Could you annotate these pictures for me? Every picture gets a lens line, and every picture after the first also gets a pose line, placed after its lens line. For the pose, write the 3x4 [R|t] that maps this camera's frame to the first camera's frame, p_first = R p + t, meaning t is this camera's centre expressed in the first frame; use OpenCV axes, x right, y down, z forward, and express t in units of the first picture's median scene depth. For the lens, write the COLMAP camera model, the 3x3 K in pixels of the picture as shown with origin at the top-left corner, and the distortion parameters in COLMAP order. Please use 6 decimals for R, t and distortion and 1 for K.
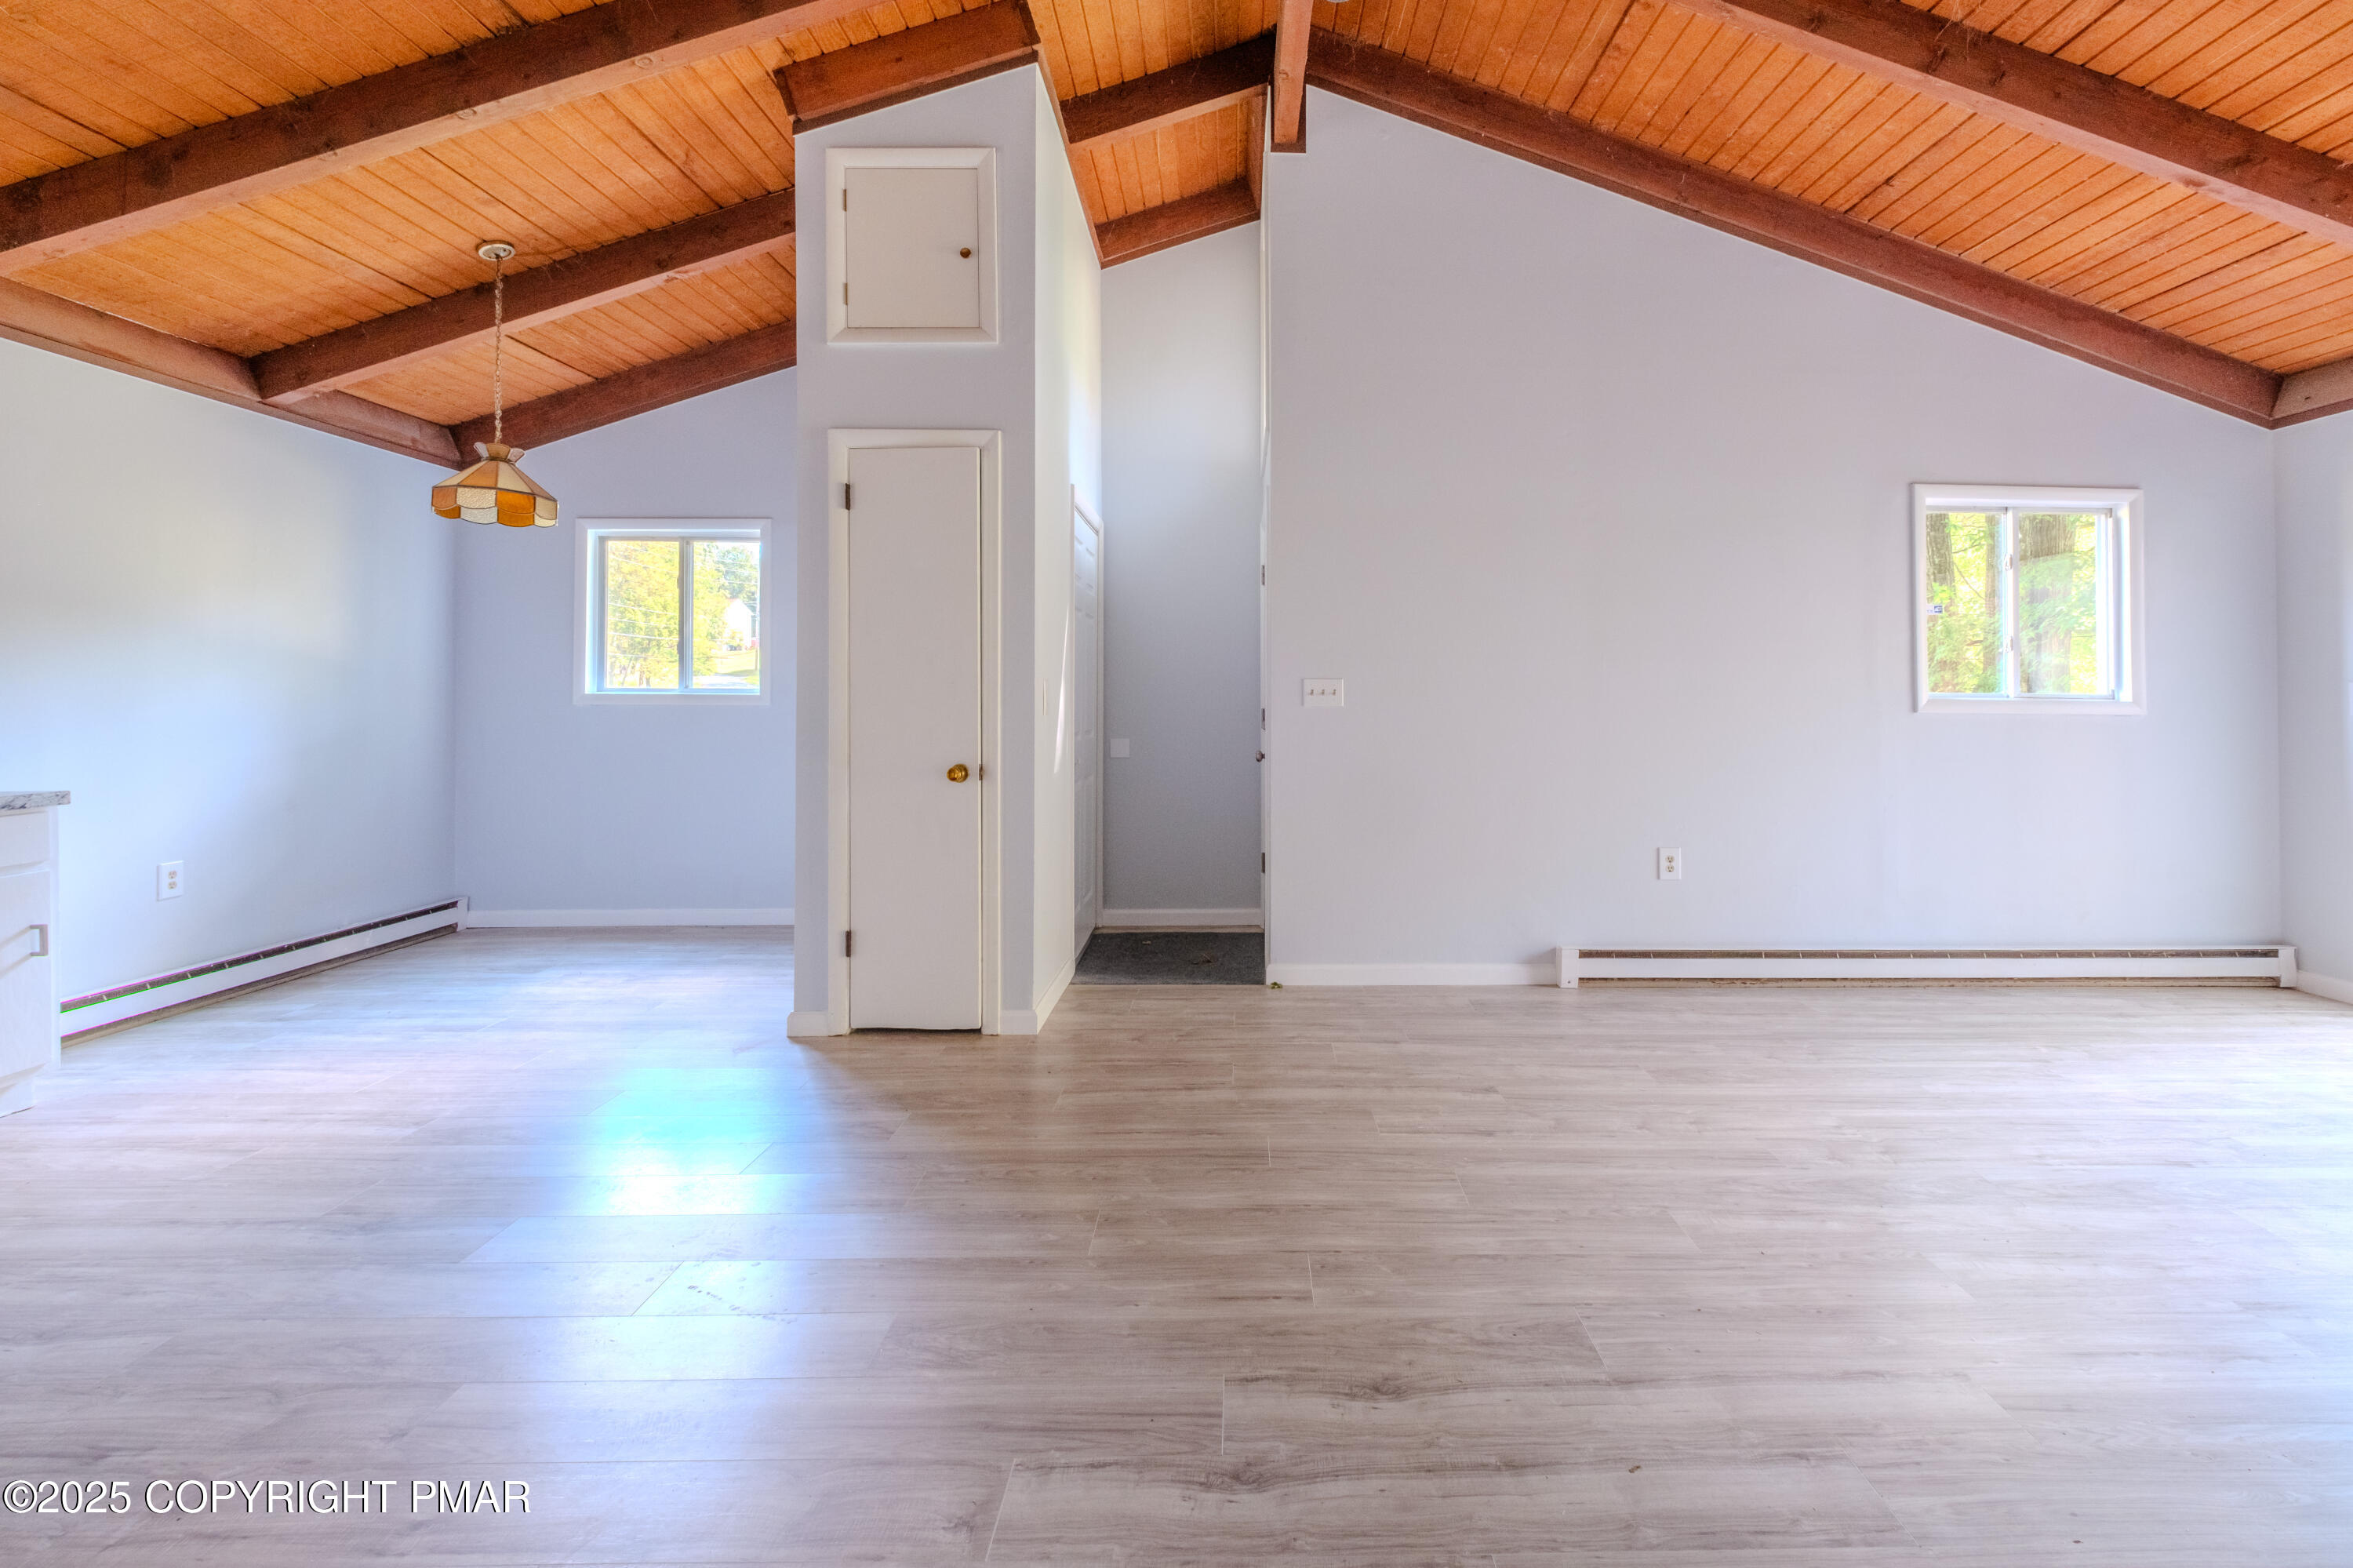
lens RADIAL K [[1070.4, 0, 1248.7], [0, 1070.4, 677.1], [0, 0, 1]] dist [-0.001408, -0.001552]
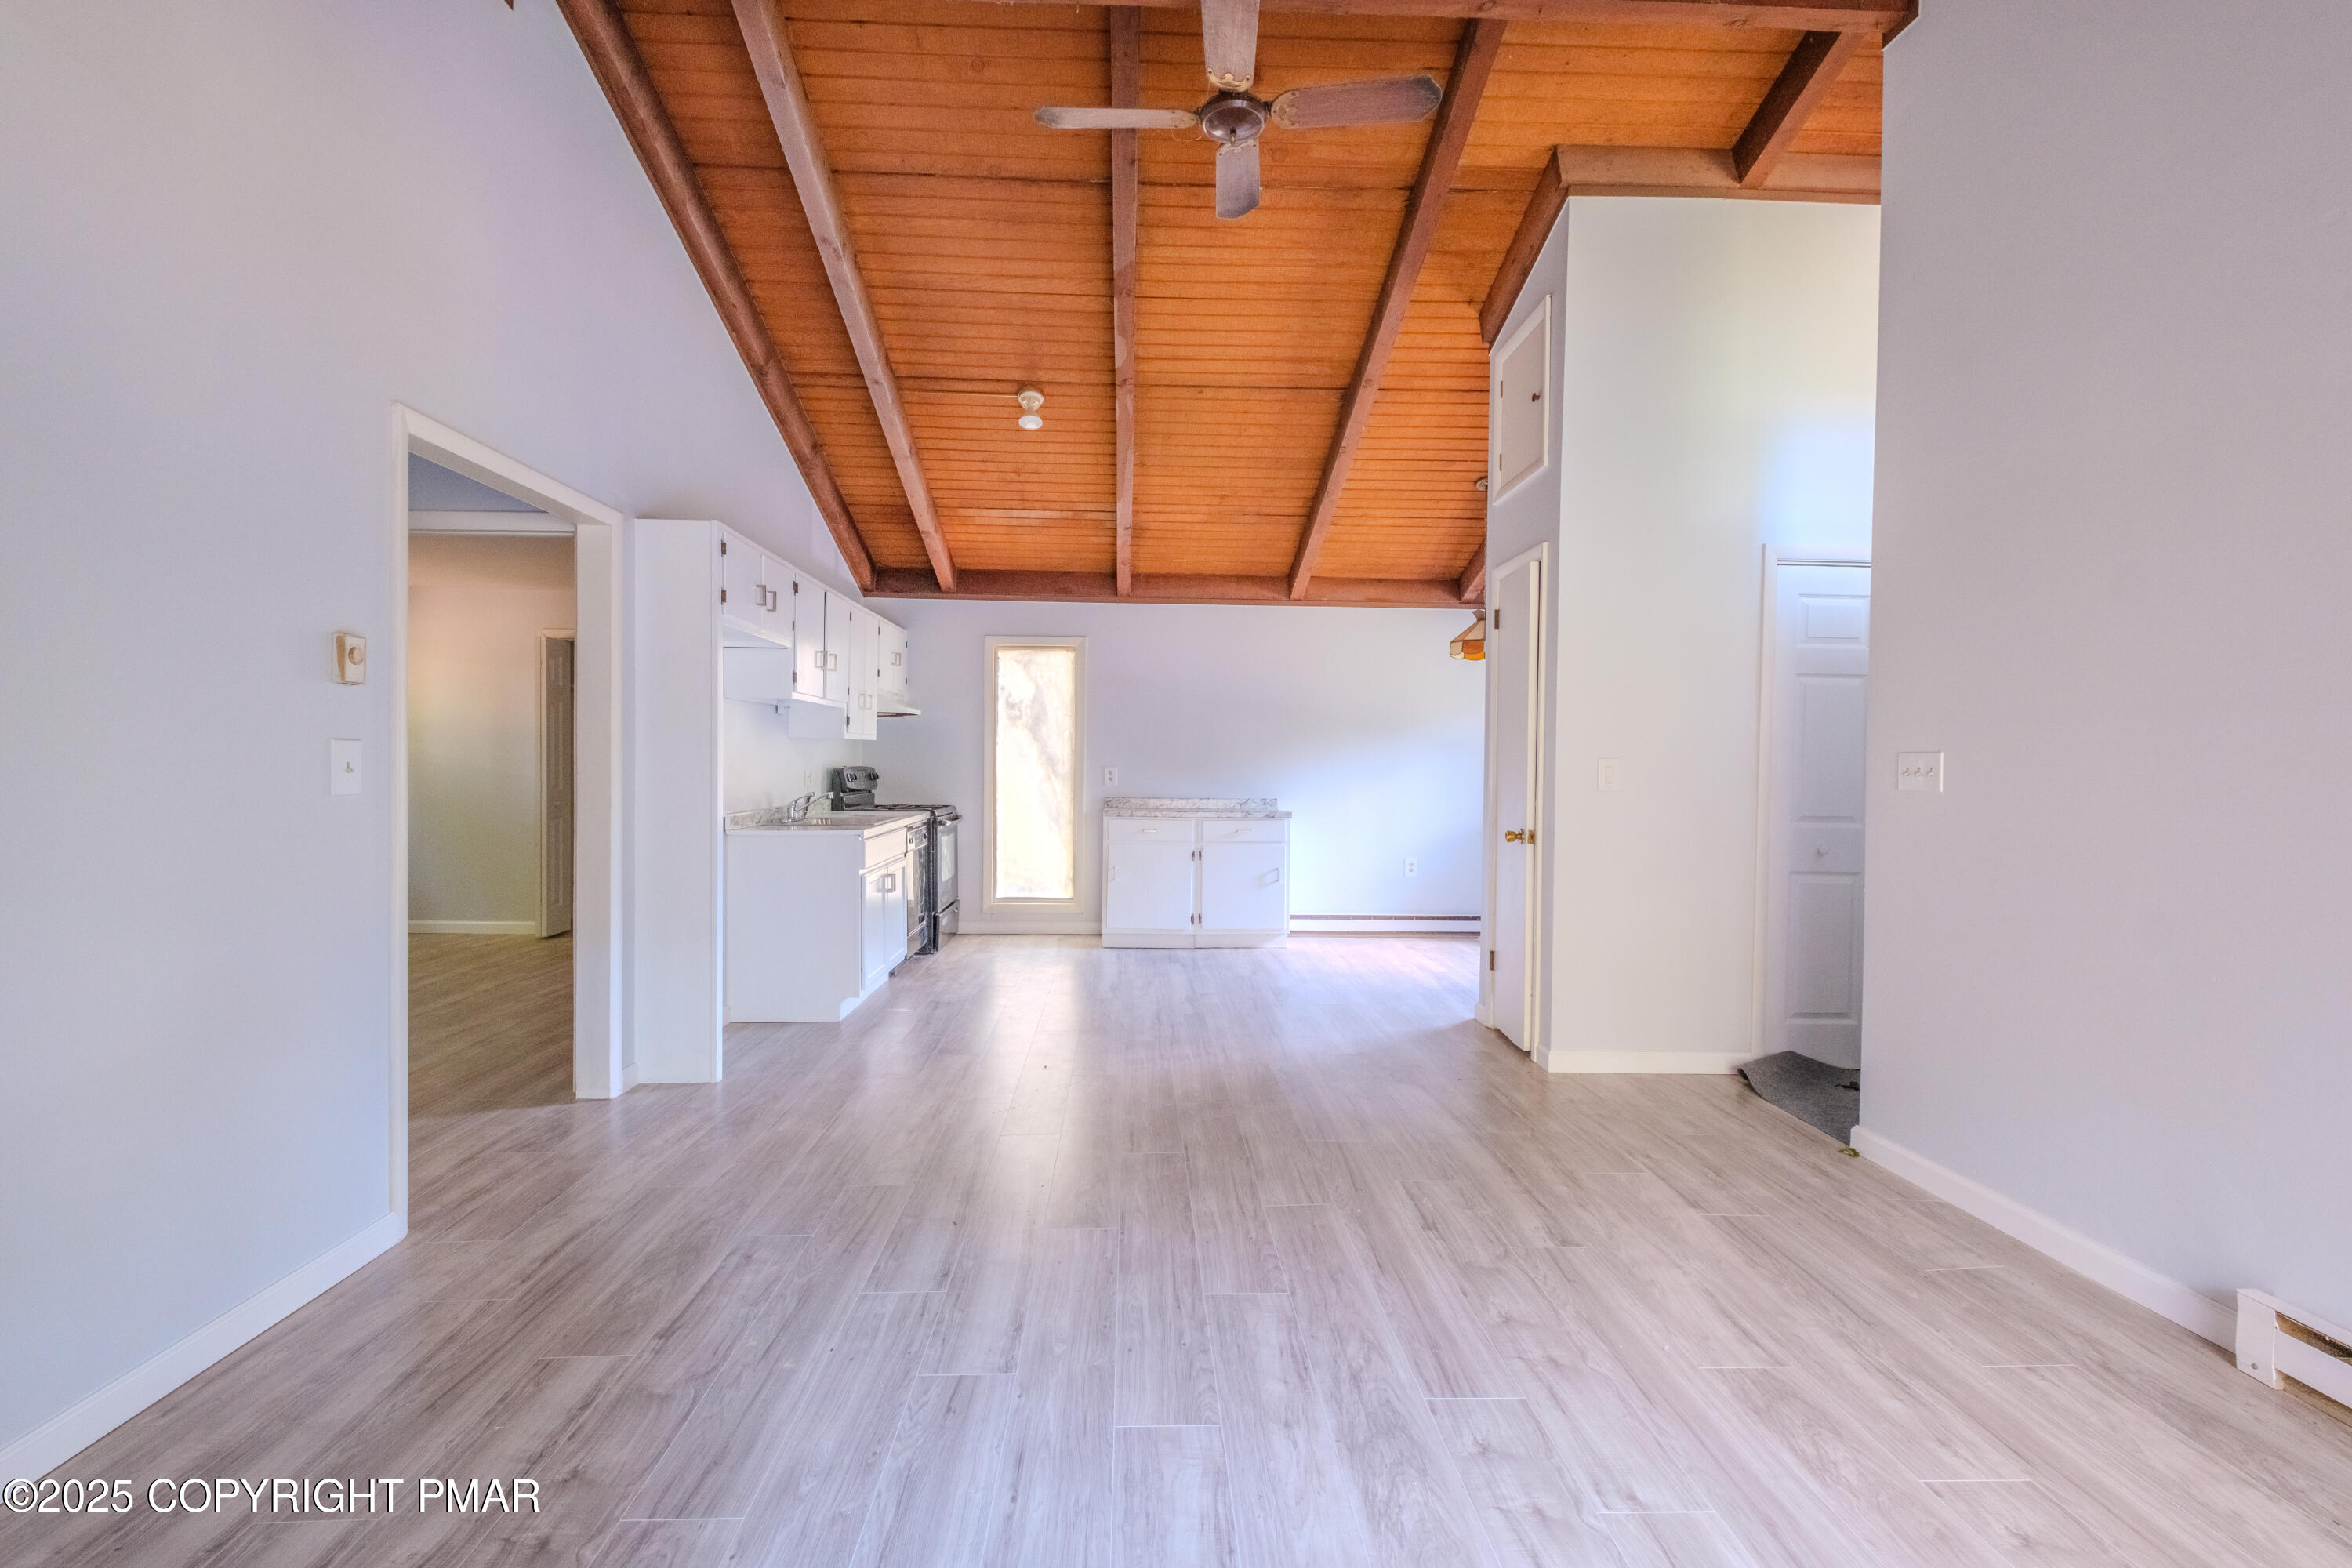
lens RADIAL K [[1022.8, 0, 1166.5], [0, 1022.8, 778.9], [0, 0, 1]] dist [0.002037, -0.003252]
pose [[0.022438, 0.010125, -0.999697, 0.873076], [0.004526, 0.999937, 0.010229, 0.011499], [0.999738, -0.004754, 0.022391, 0.575991]]
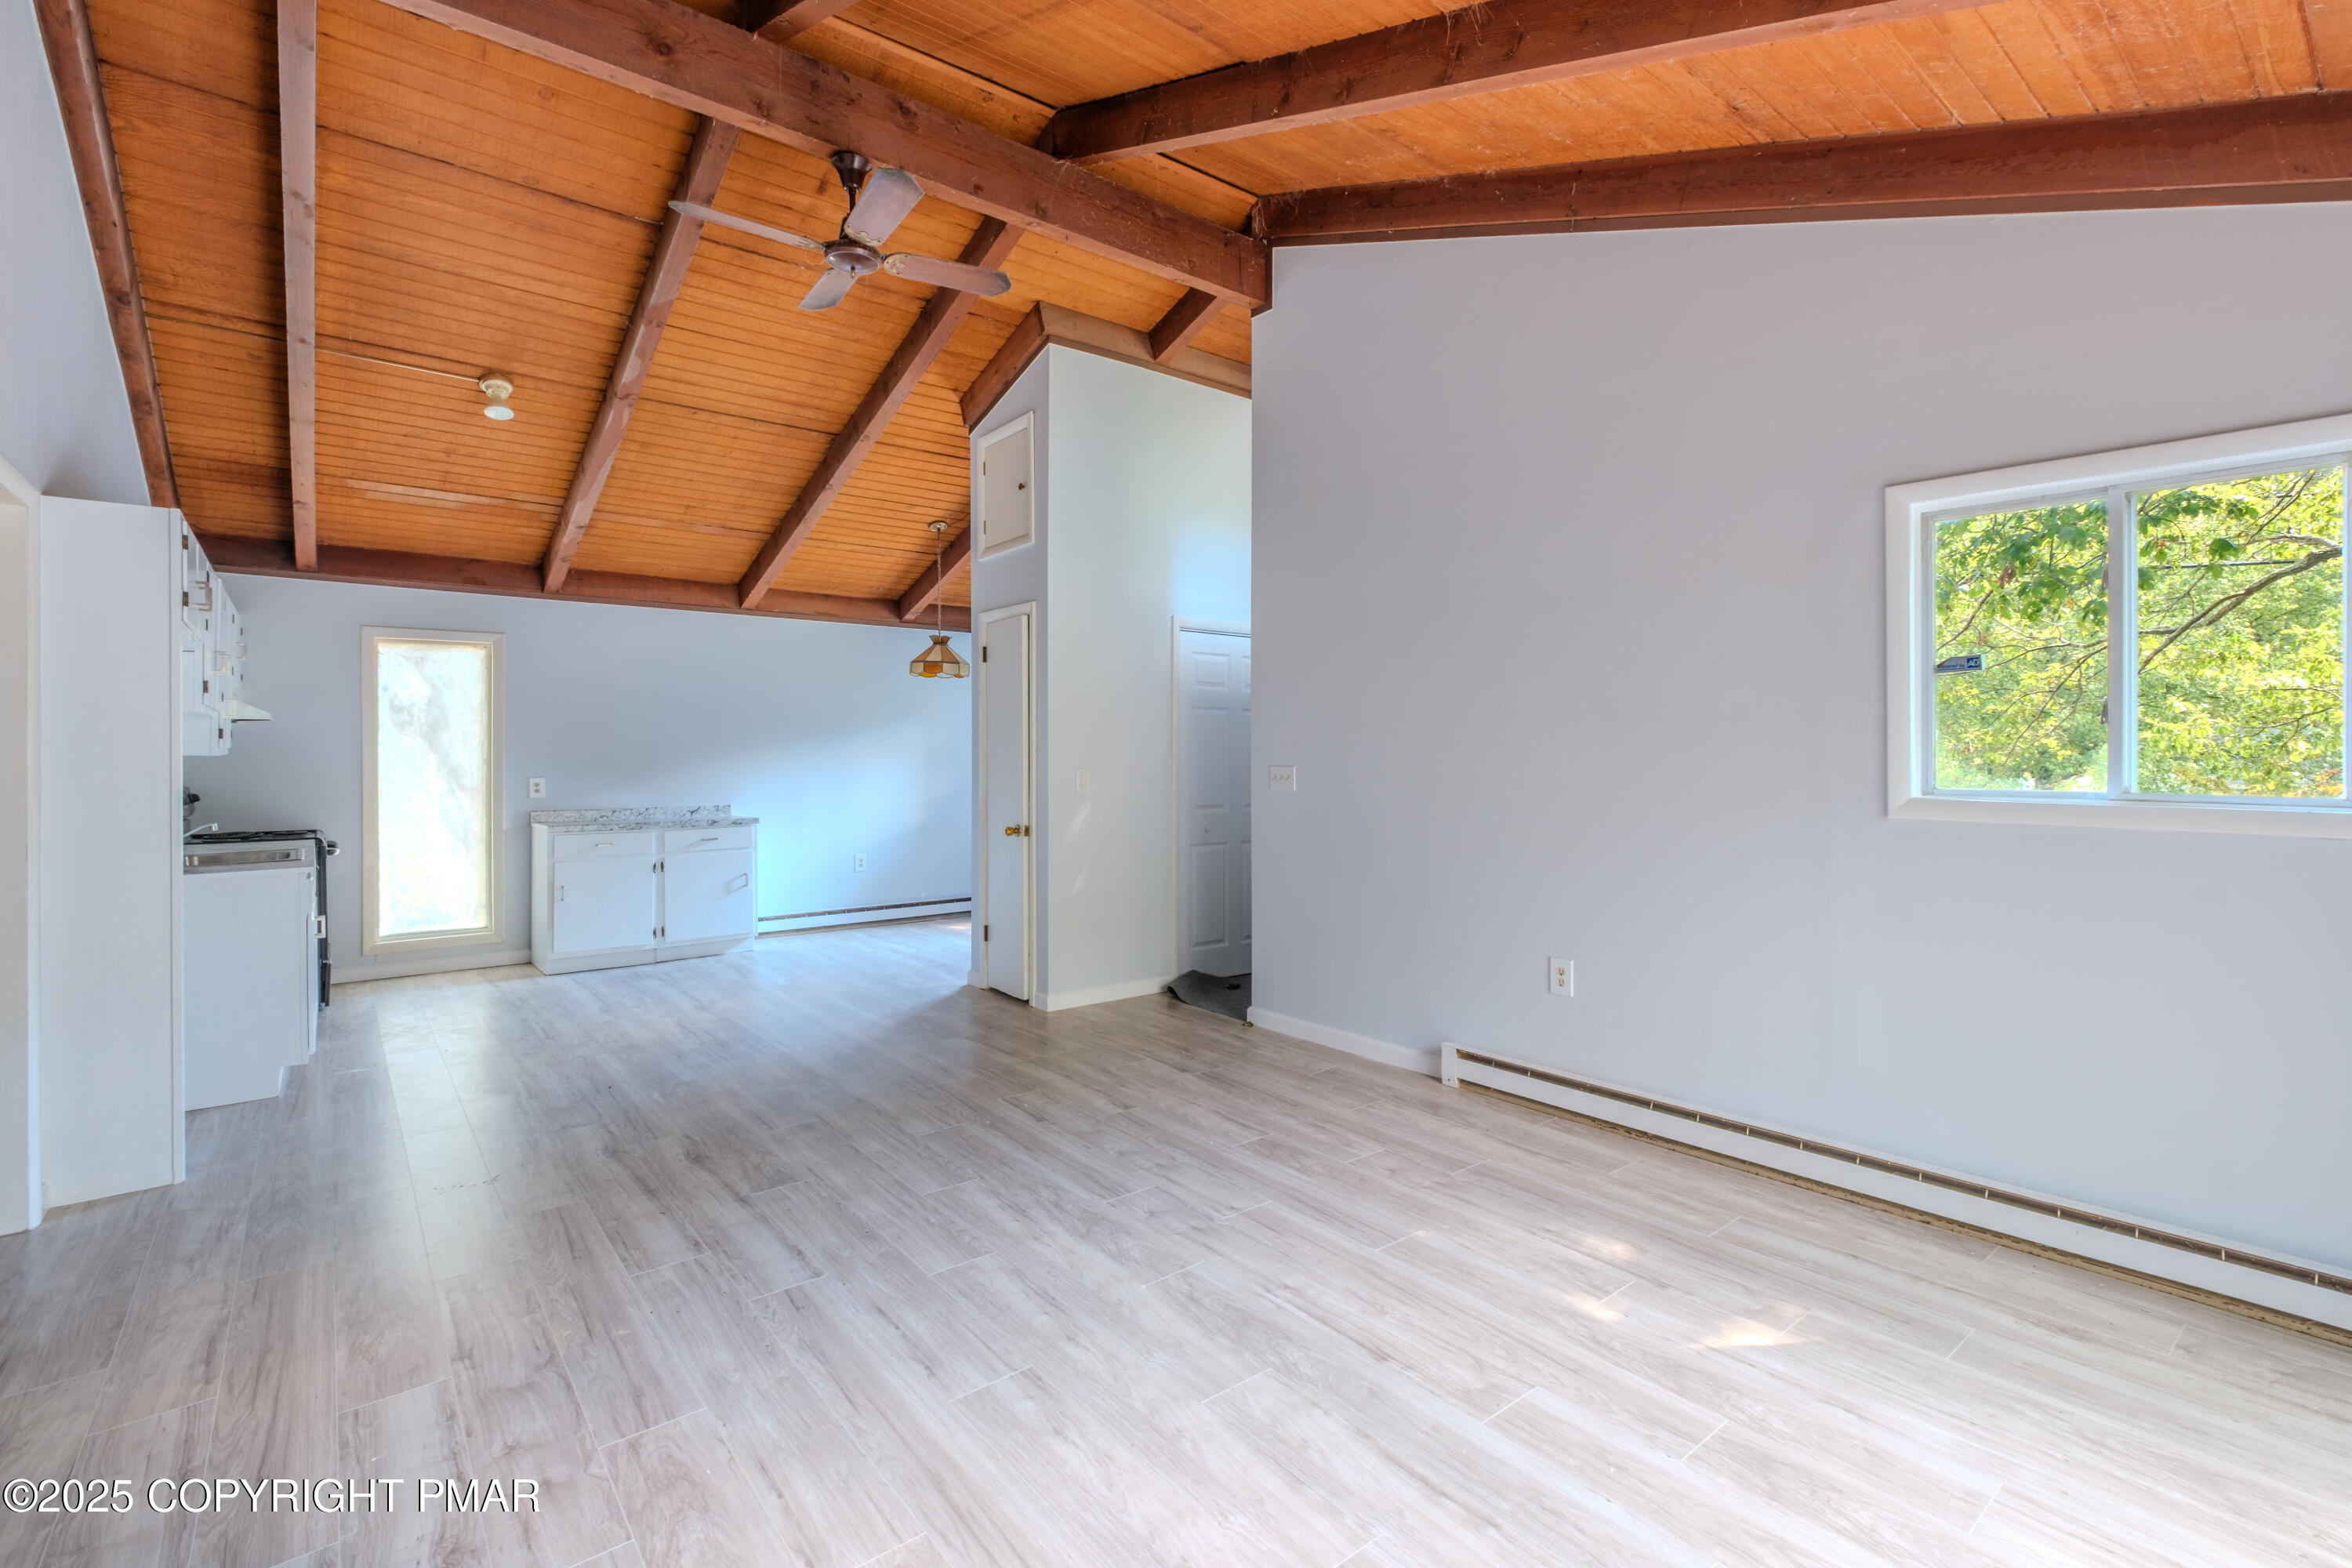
lens RADIAL K [[1046.7, 0, 1176.0], [0, 1046.7, 747.4], [0, 0, 1]] dist [0.013420, -0.011519]
pose [[0.616158, -0.011516, -0.787538, 1.047095], [0.017874, 0.999840, -0.000636, -0.023683], [0.787420, -0.013685, 0.616266, 0.260577]]
